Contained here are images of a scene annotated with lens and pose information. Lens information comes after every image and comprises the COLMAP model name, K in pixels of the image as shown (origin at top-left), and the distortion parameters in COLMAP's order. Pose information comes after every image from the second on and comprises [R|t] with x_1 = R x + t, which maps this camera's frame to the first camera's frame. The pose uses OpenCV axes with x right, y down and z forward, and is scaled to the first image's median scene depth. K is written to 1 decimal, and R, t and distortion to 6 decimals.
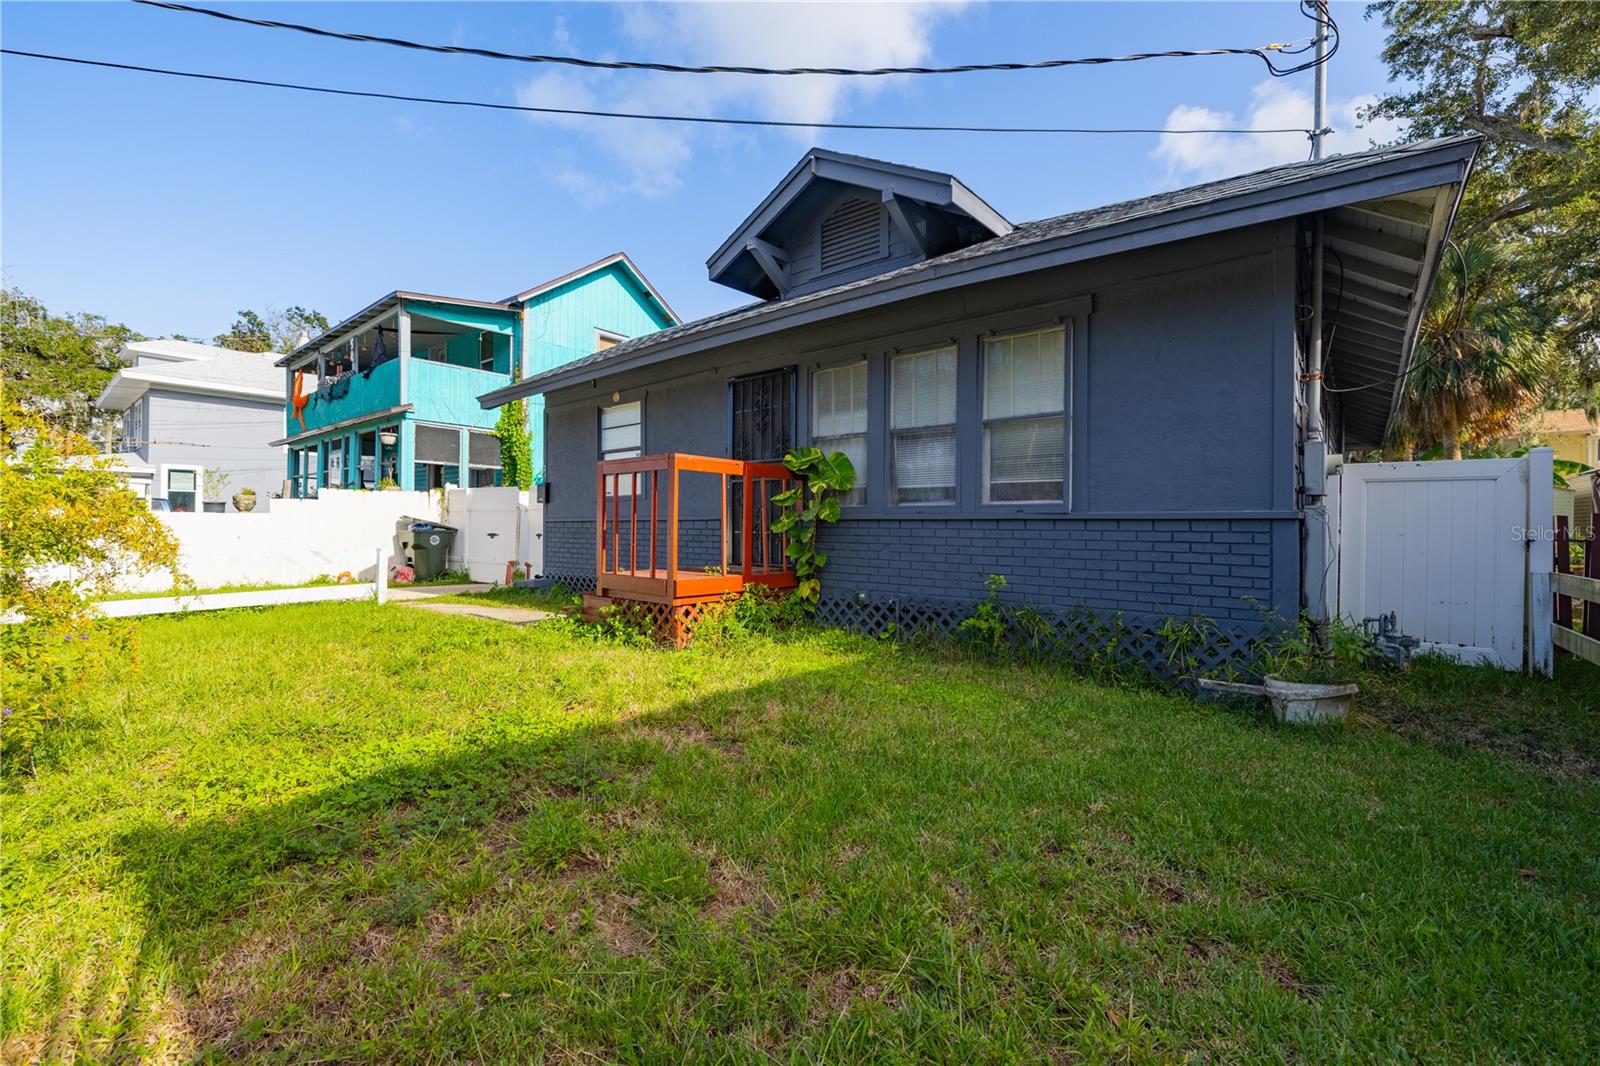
lens RADIAL K [[677.3, 0, 800.0], [0, 677.3, 533.0], [0, 0, 1]] dist [0.009727, -0.000286]
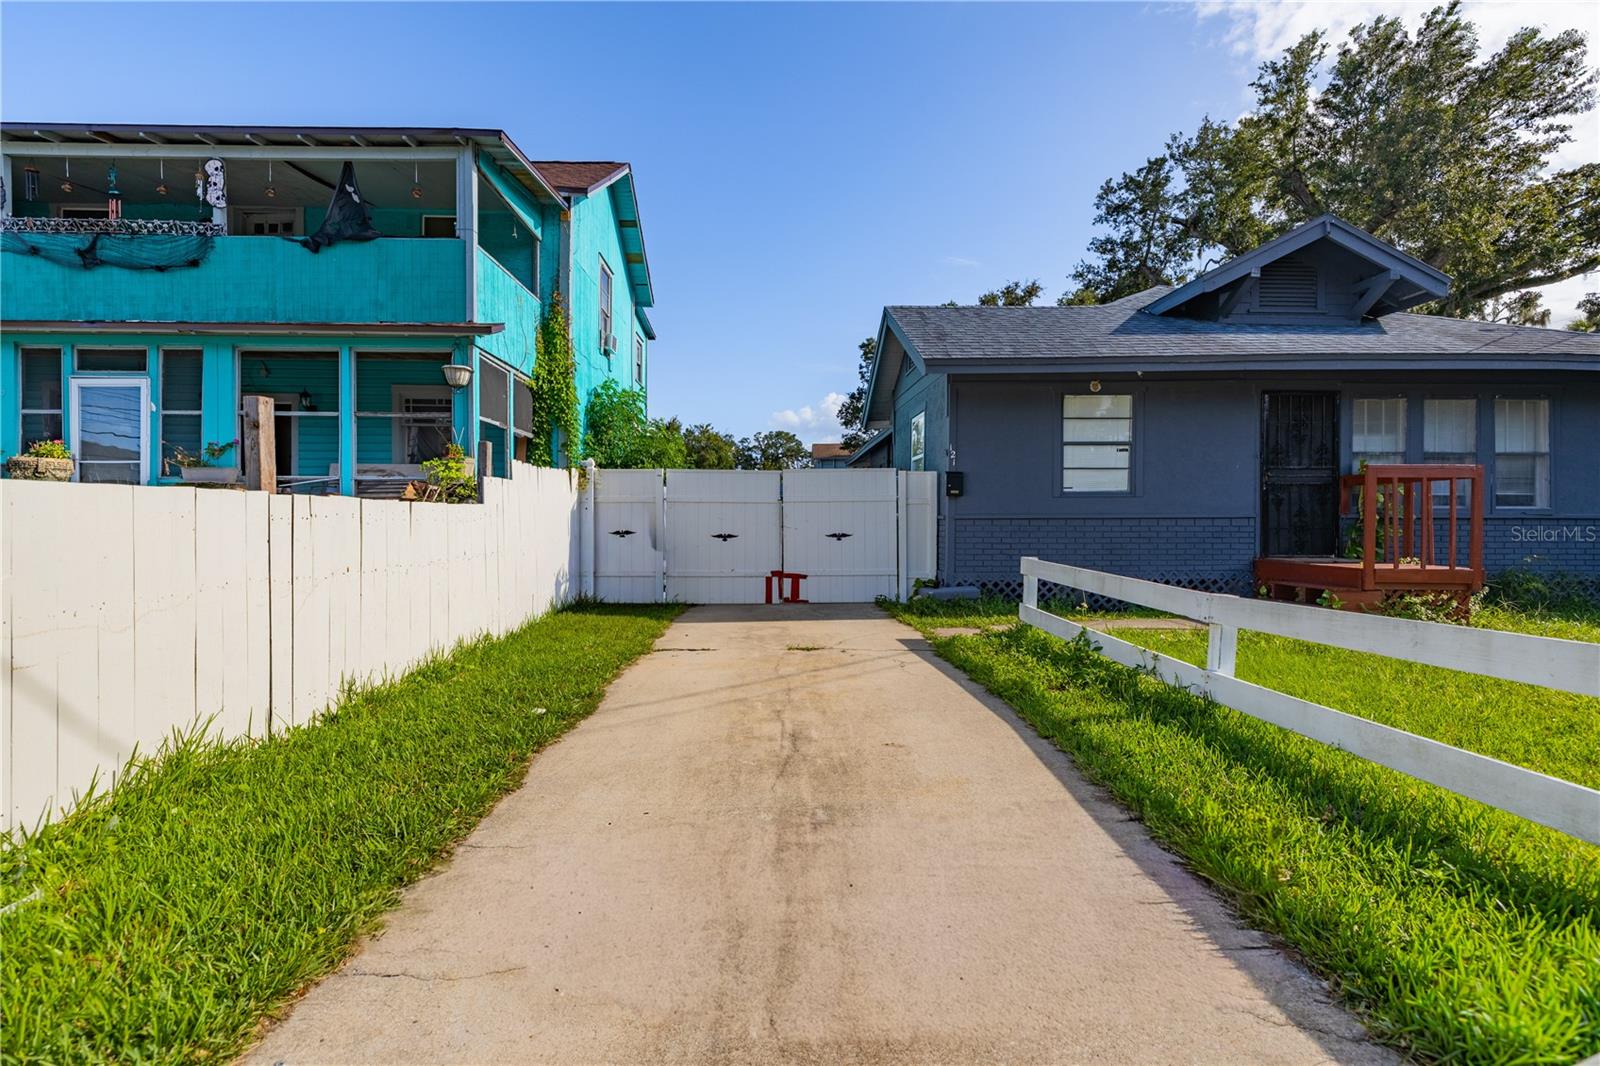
lens RADIAL K [[677.3, 0, 800.0], [0, 677.3, 533.0], [0, 0, 1]] dist [0.009727, -0.000286]
pose [[0.747978, -0.016943, 0.663507, -1.735765], [0.008248, 0.999834, 0.016233, -0.022352], [-0.663672, -0.006669, 0.747994, 0.811125]]
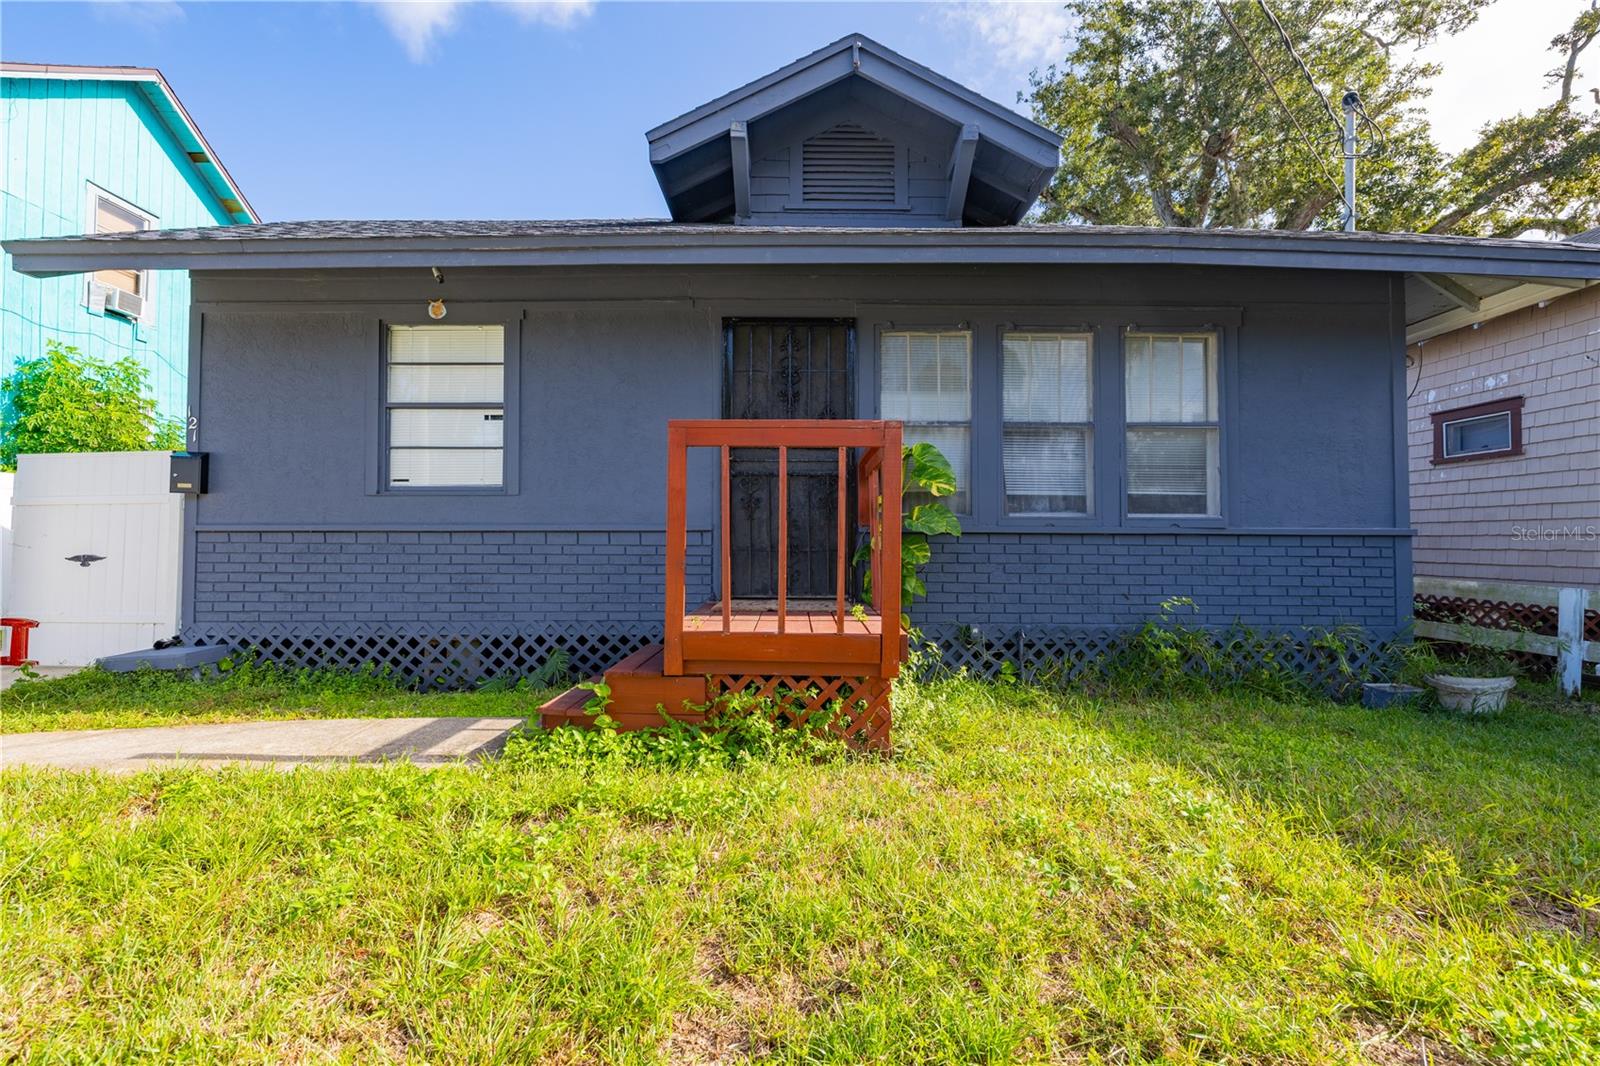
lens RADIAL K [[682.7, 0, 800.0], [0, 682.7, 533.0], [0, 0, 1]] dist [0.001169, 0.000032]
pose [[0.767057, 0.007002, 0.641541, -0.577189], [0.004365, 0.999860, -0.016132, -0.007811], [-0.641564, 0.015174, 0.766919, 0.539742]]
